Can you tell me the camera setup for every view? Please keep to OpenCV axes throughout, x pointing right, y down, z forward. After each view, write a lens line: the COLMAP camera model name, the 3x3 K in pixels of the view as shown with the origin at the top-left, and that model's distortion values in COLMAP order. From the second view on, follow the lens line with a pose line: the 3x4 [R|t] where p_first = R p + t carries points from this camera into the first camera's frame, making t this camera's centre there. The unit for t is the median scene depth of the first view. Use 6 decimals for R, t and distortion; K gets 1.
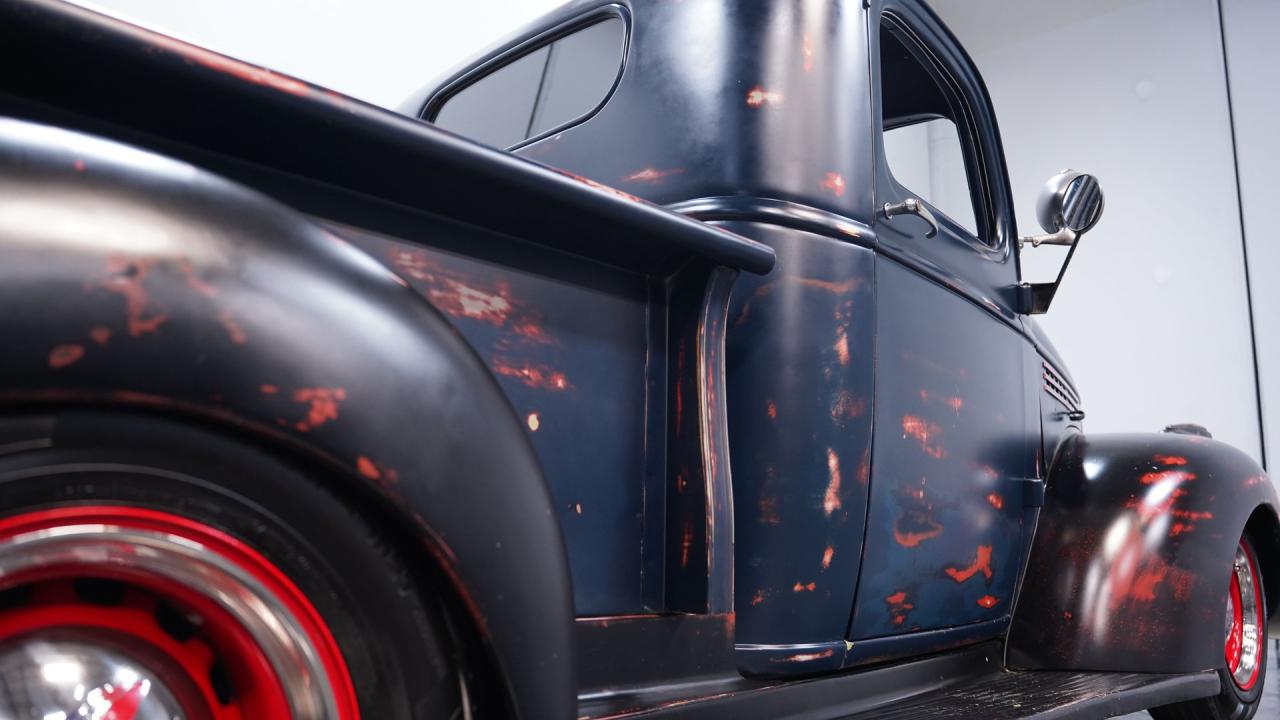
lens RADIAL K [[1037.3, 0, 640.0], [0, 1037.3, 360.0], [0, 0, 1]] dist [-0.115908, 0.074715]
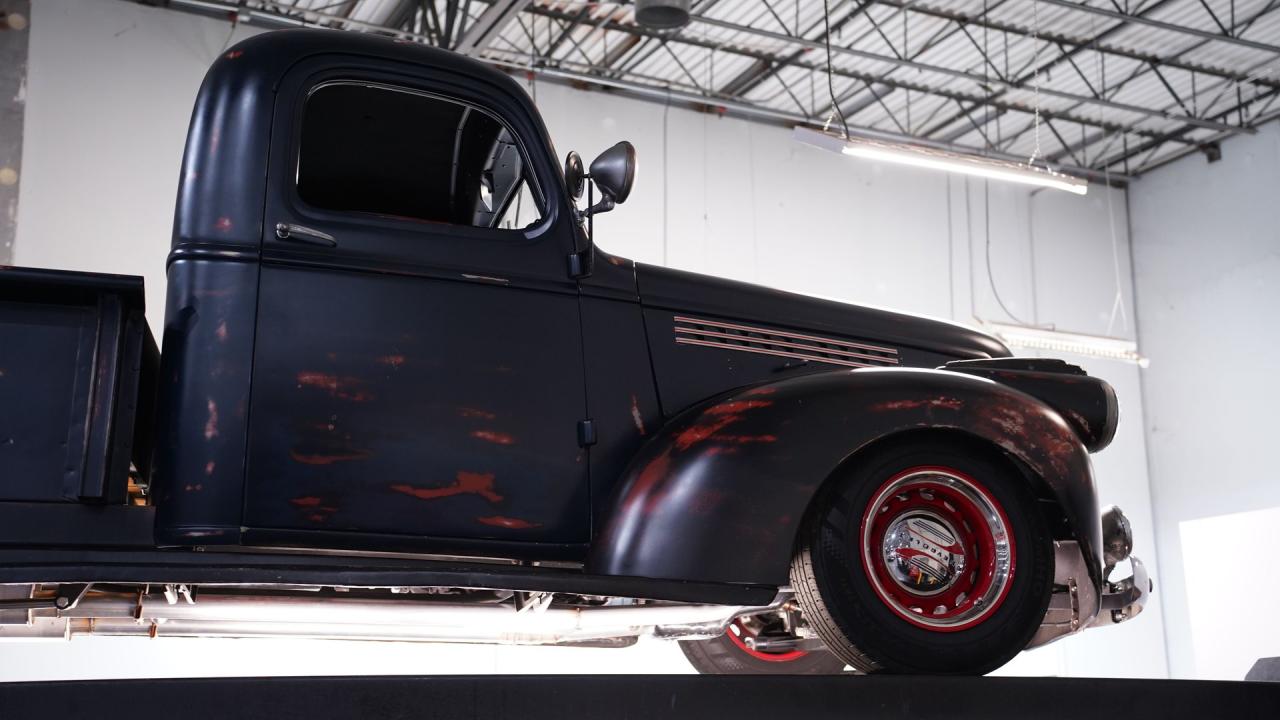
lens RADIAL K [[1519.5, 0, 640.0], [0, 1519.5, 360.0], [0, 0, 1]] dist [0.115643, 0.201681]
pose [[0.827291, -0.144540, -0.542861, 1.951181], [0.102768, 0.988965, -0.106706, 0.338718], [0.552294, 0.032488, 0.833016, -0.548177]]
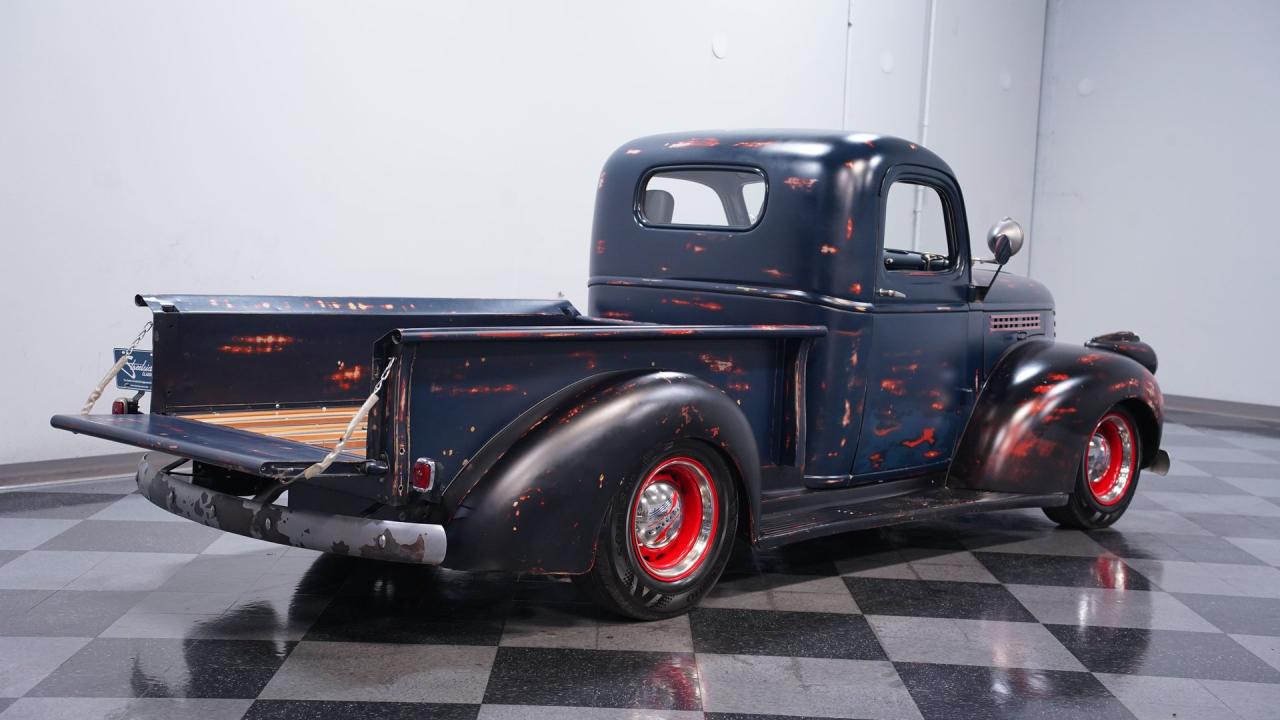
lens RADIAL K [[1700.9, 0, 640.0], [0, 1700.9, 360.0], [0, 0, 1]] dist [0.199475, 0.029985]
pose [[0.999587, 0.028731, 0.000974, -0.314121], [-0.028089, 0.968953, 0.245644, -0.989183], [0.006114, -0.245570, 0.969360, -2.915592]]
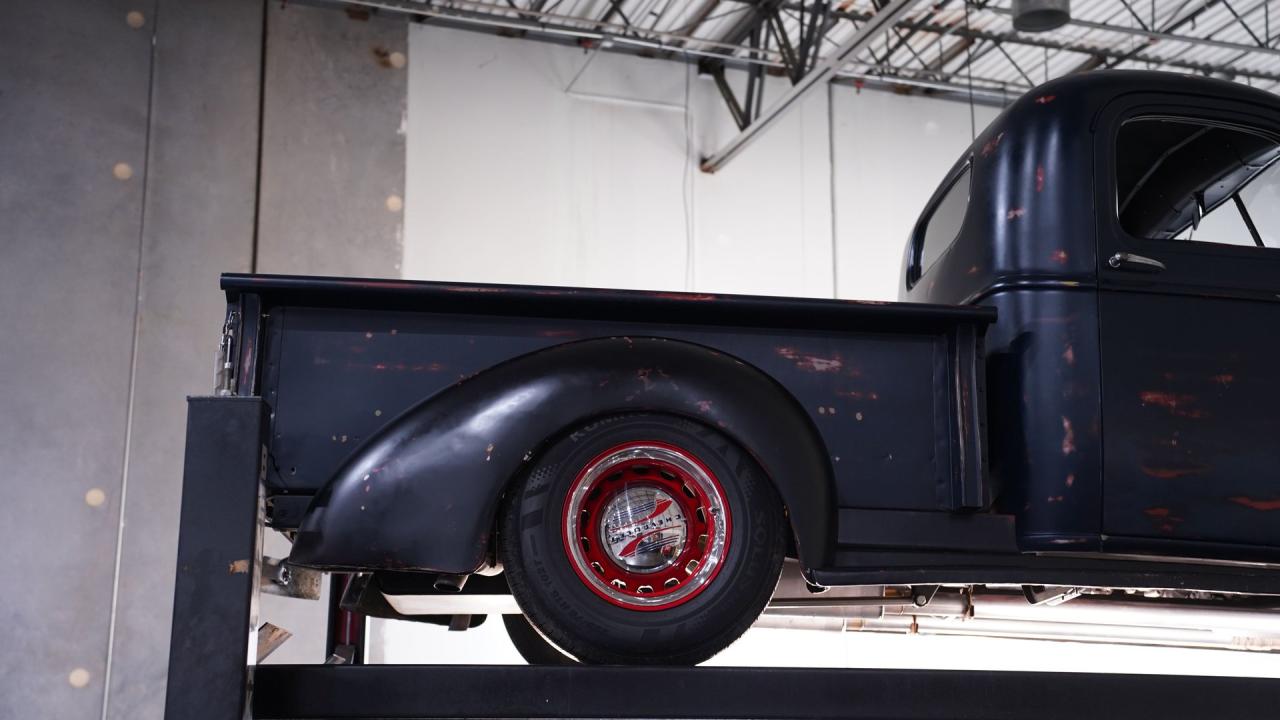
lens RADIAL K [[1519.5, 0, 640.0], [0, 1519.5, 360.0], [0, 0, 1]] dist [0.115643, 0.201681]
pose [[0.757717, -0.159419, -0.632811, 1.247369], [0.108890, 0.986994, -0.118263, 0.214750], [0.643434, 0.020703, 0.765221, -1.343608]]
